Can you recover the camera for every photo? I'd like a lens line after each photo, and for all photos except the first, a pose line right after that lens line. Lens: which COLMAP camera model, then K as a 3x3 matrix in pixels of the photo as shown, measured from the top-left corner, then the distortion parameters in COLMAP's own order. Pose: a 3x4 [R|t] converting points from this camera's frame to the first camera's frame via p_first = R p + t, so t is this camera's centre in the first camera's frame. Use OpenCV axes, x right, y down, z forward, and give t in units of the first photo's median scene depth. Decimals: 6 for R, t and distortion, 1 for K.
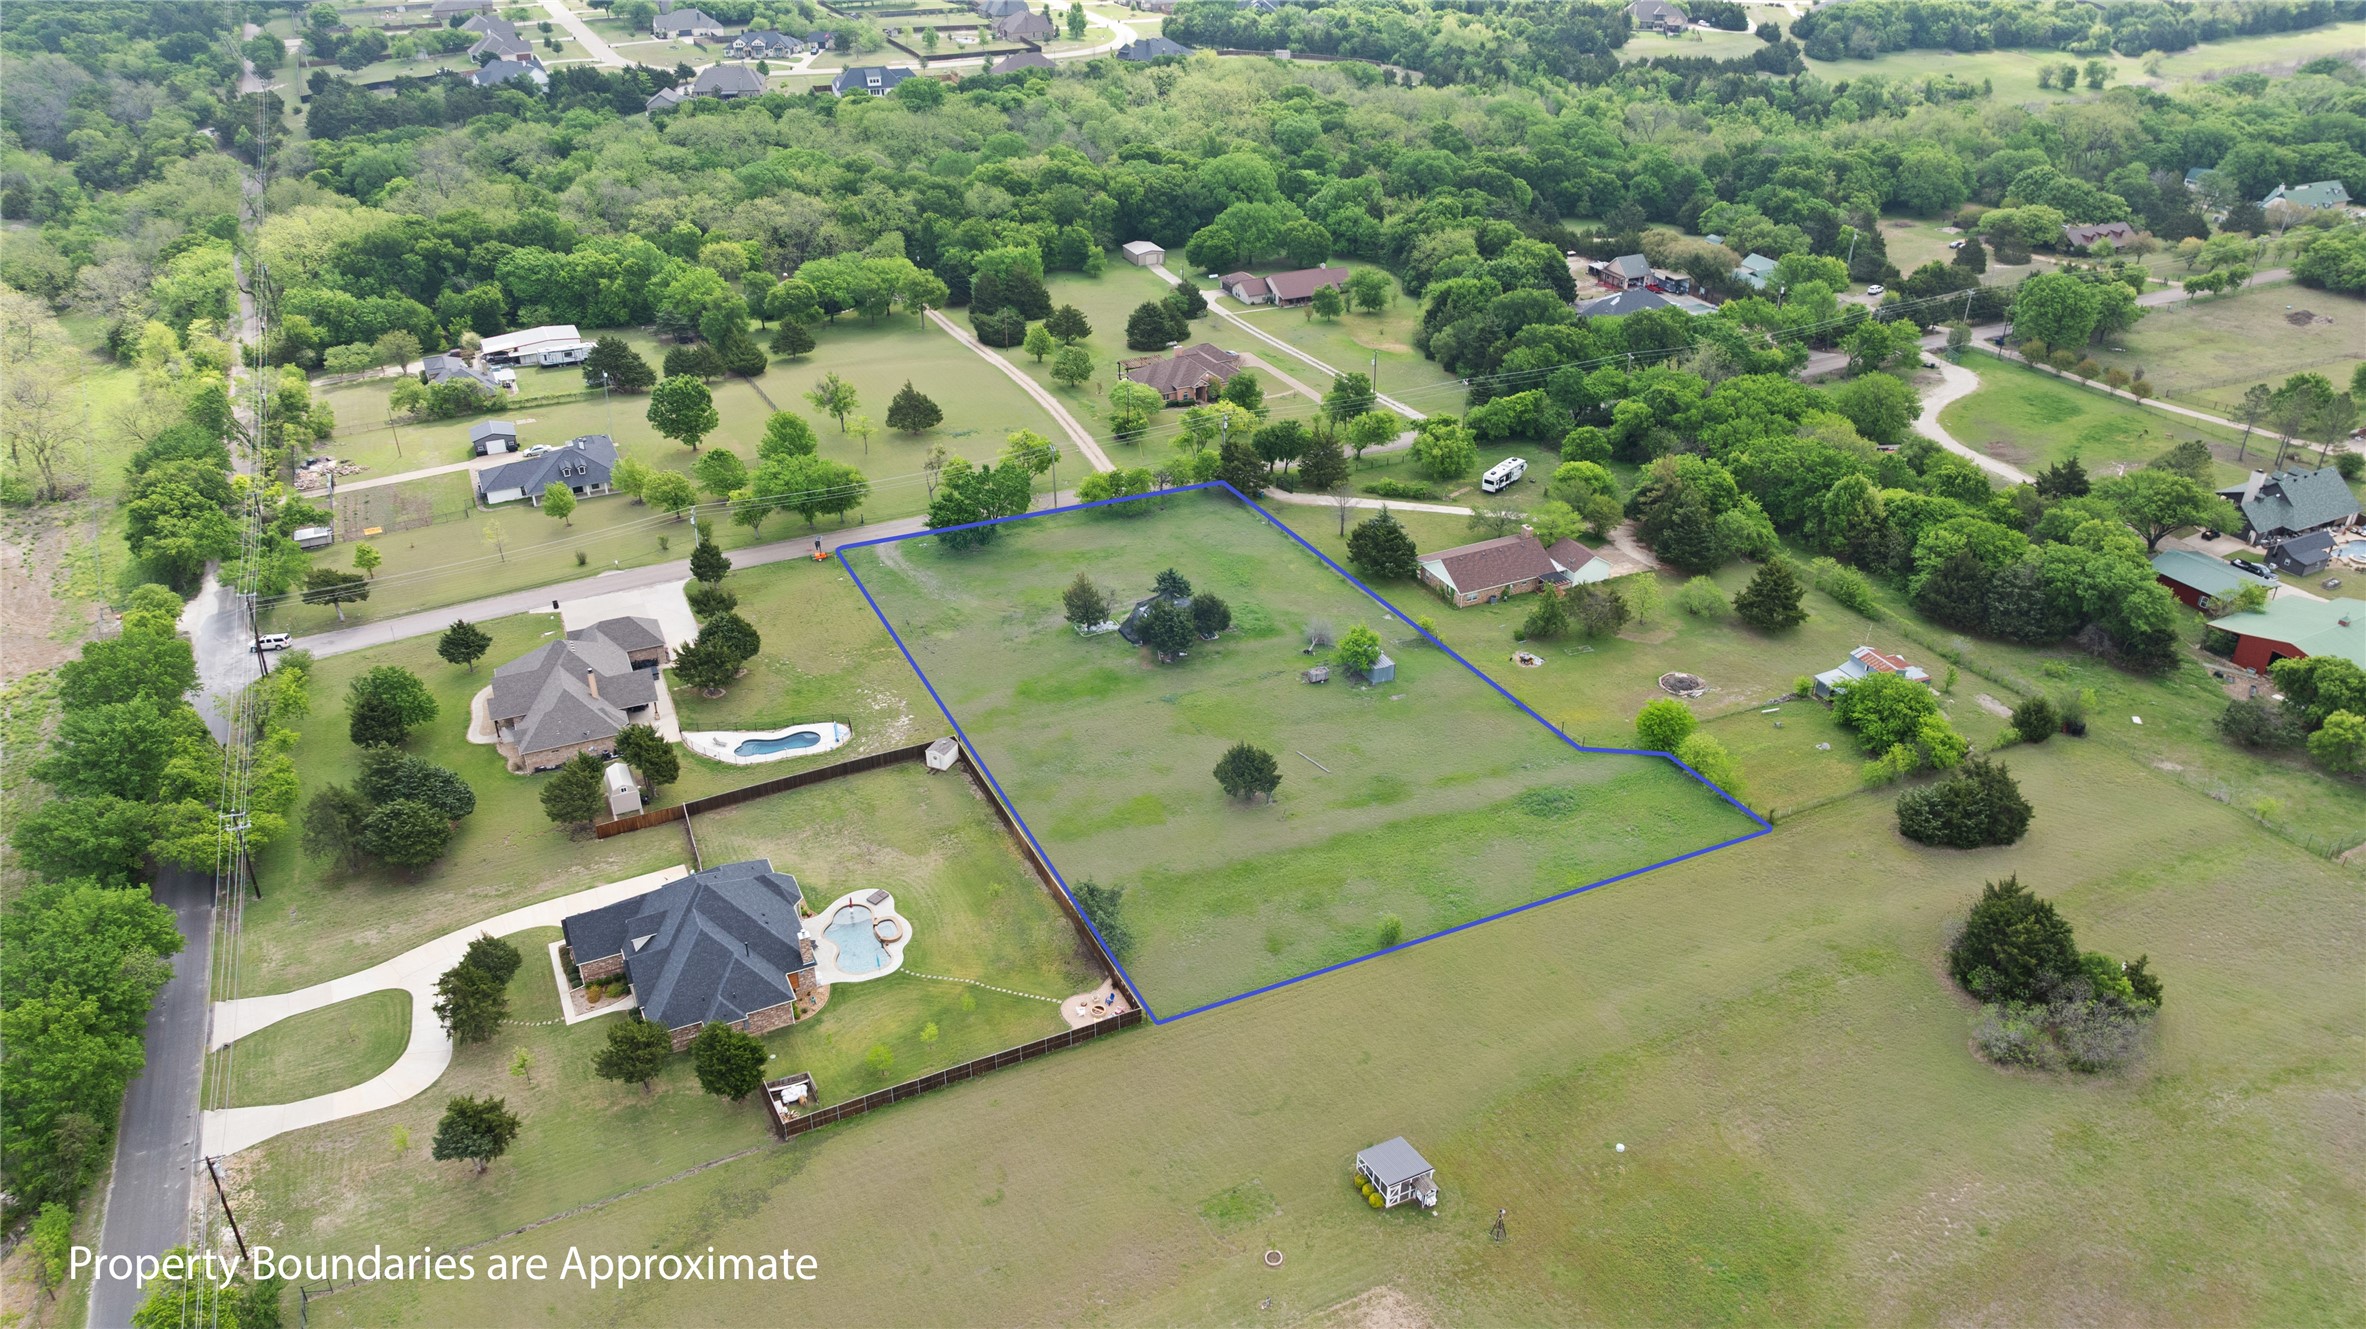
lens RADIAL K [[1658.5, 0, 1188.9], [0, 1658.5, 664.4], [0, 0, 1]] dist [-0.011665, -0.017892]
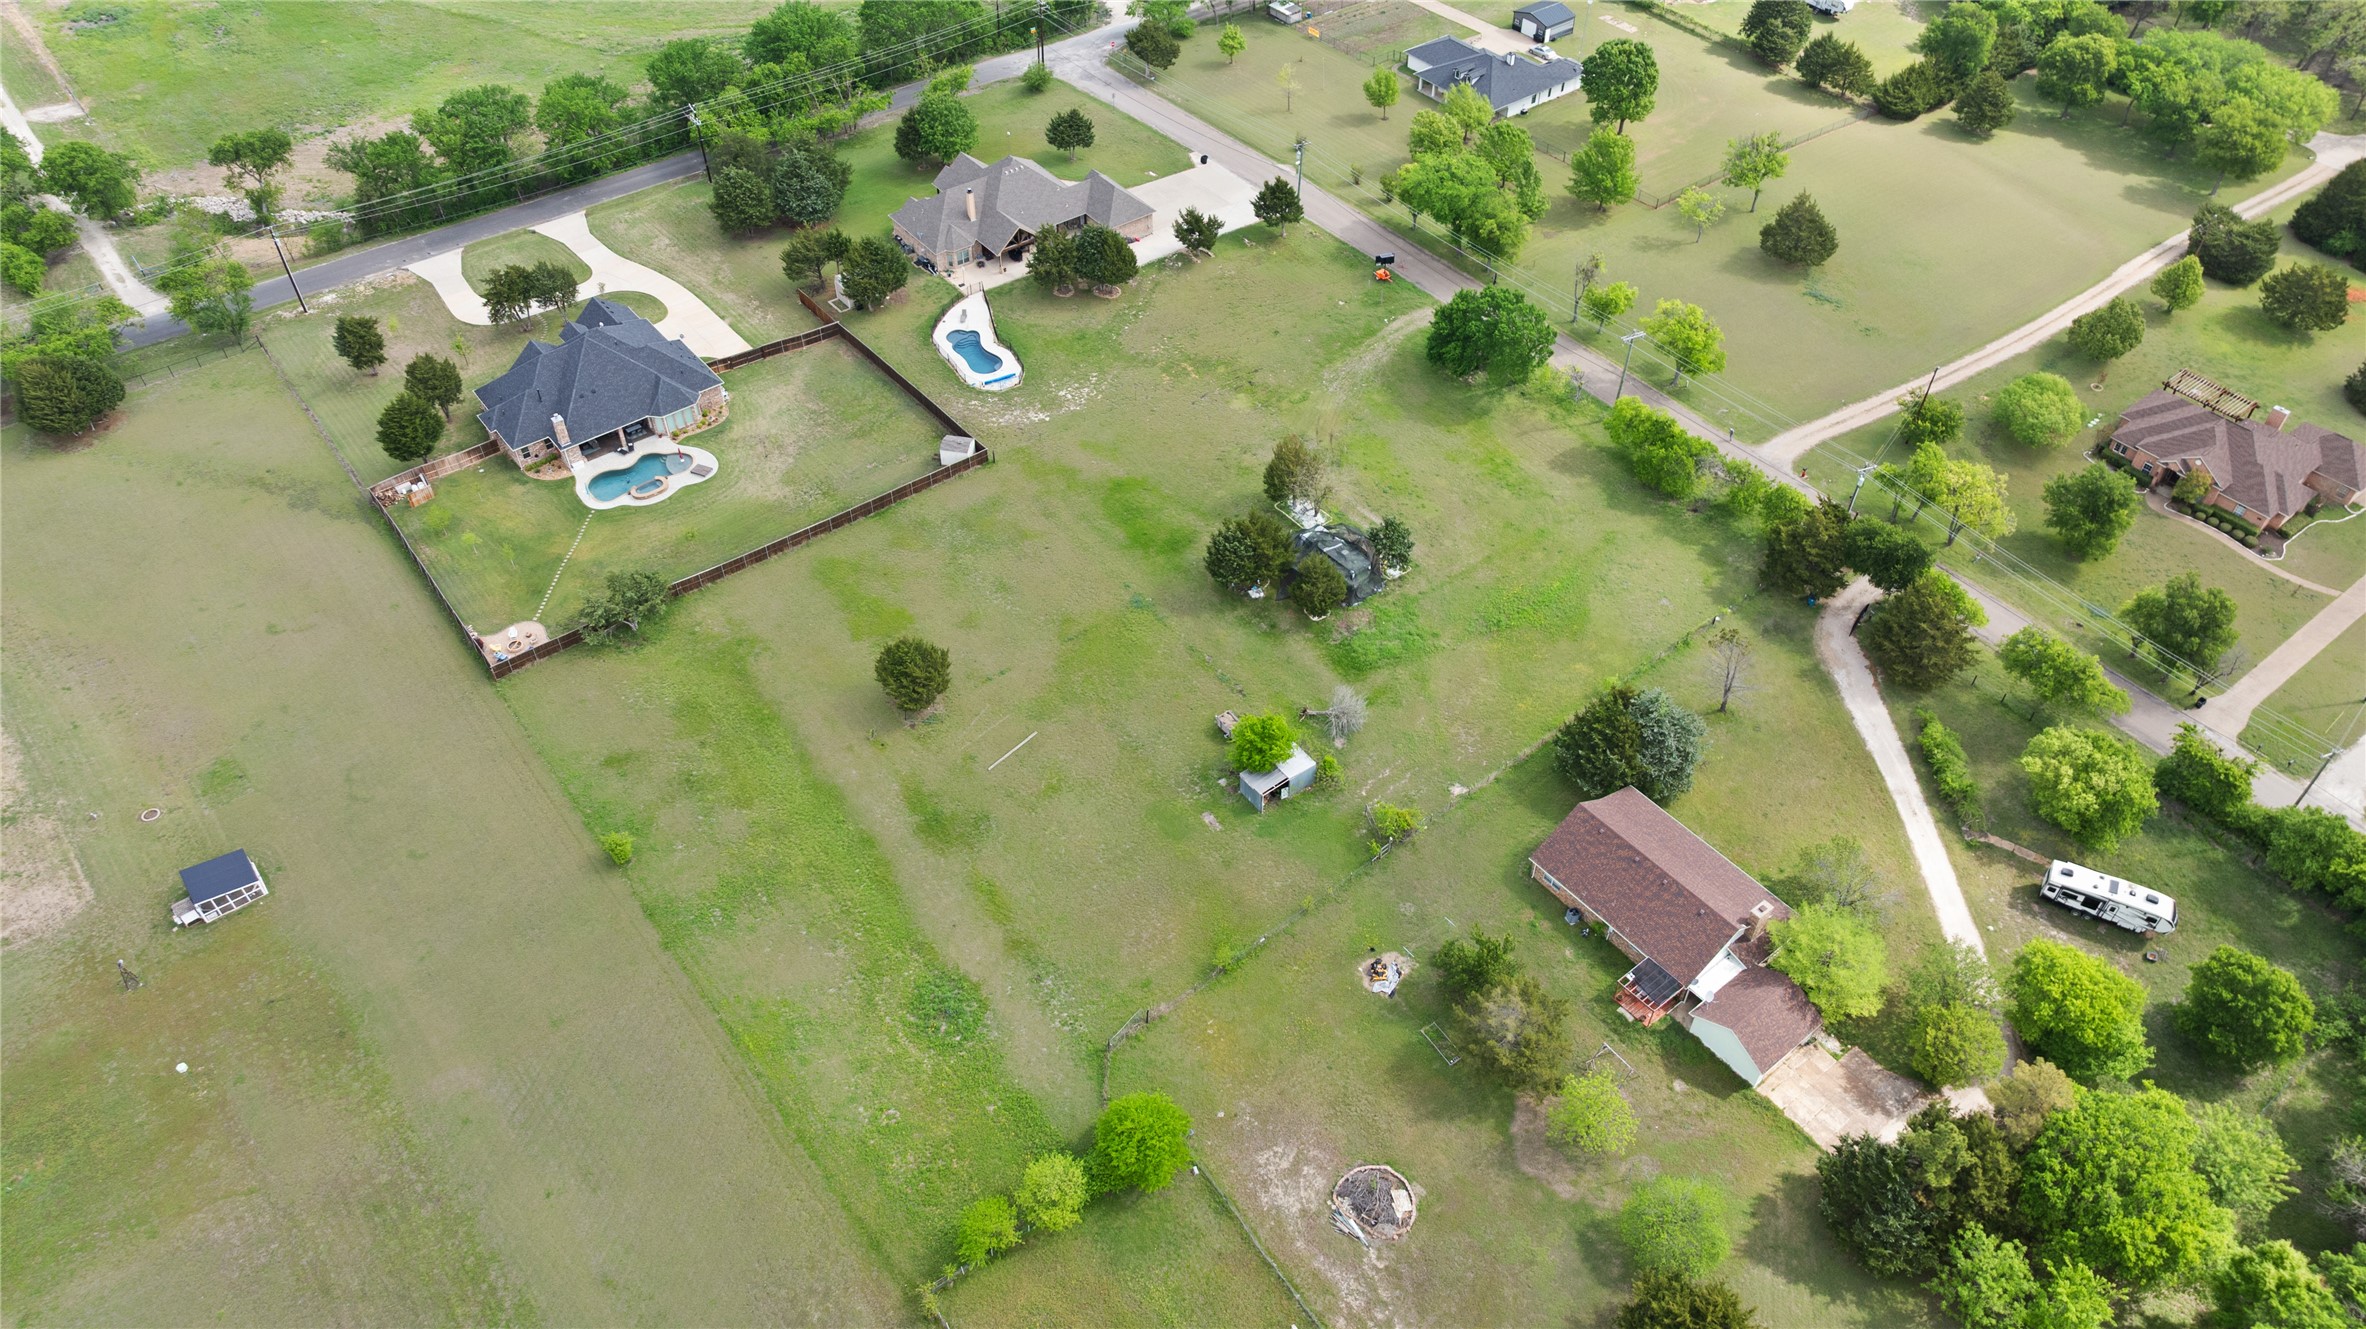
lens RADIAL K [[1658.5, 0, 1188.9], [0, 1658.5, 664.4], [0, 0, 1]] dist [-0.011665, -0.017892]
pose [[0.218700, 0.685238, -0.694708, 0.461978], [-0.478617, 0.695749, 0.535593, -0.322254], [0.850351, 0.215364, 0.480127, 0.543104]]
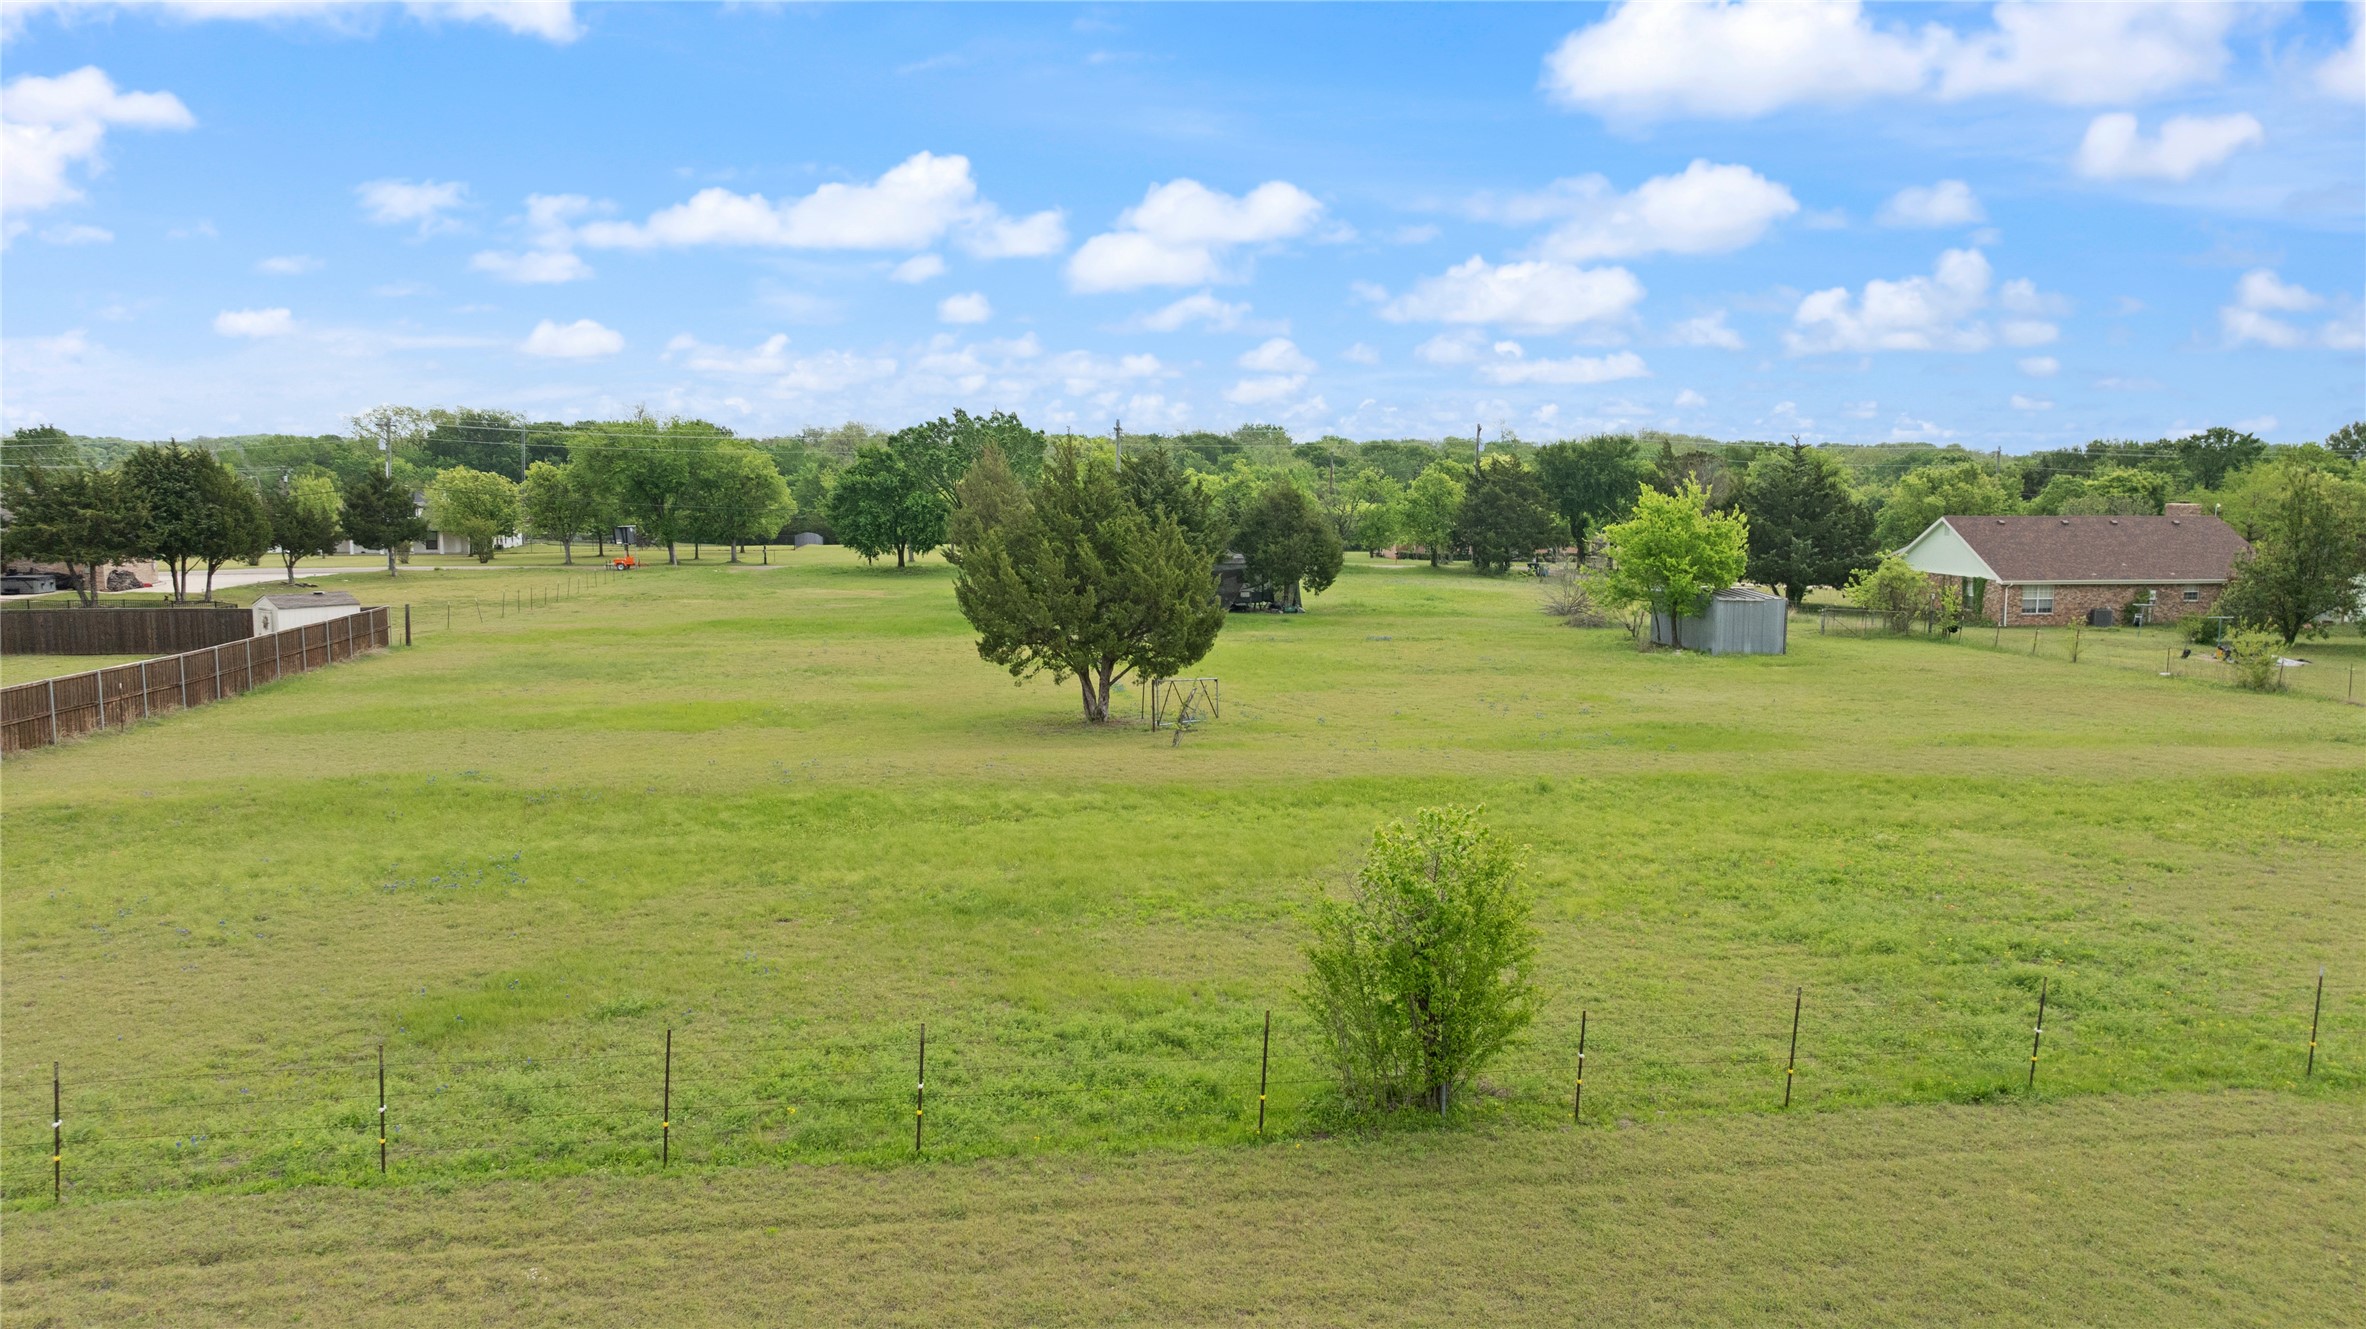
lens RADIAL K [[1665.5, 0, 1183.2], [0, 1665.5, 670.1], [0, 0, 1]] dist [-0.022490, -0.000627]
pose [[0.955673, 0.039022, -0.291834, 0.090675], [-0.147730, 0.920935, -0.360631, 0.121100], [0.254688, 0.387758, 0.885877, 0.588261]]
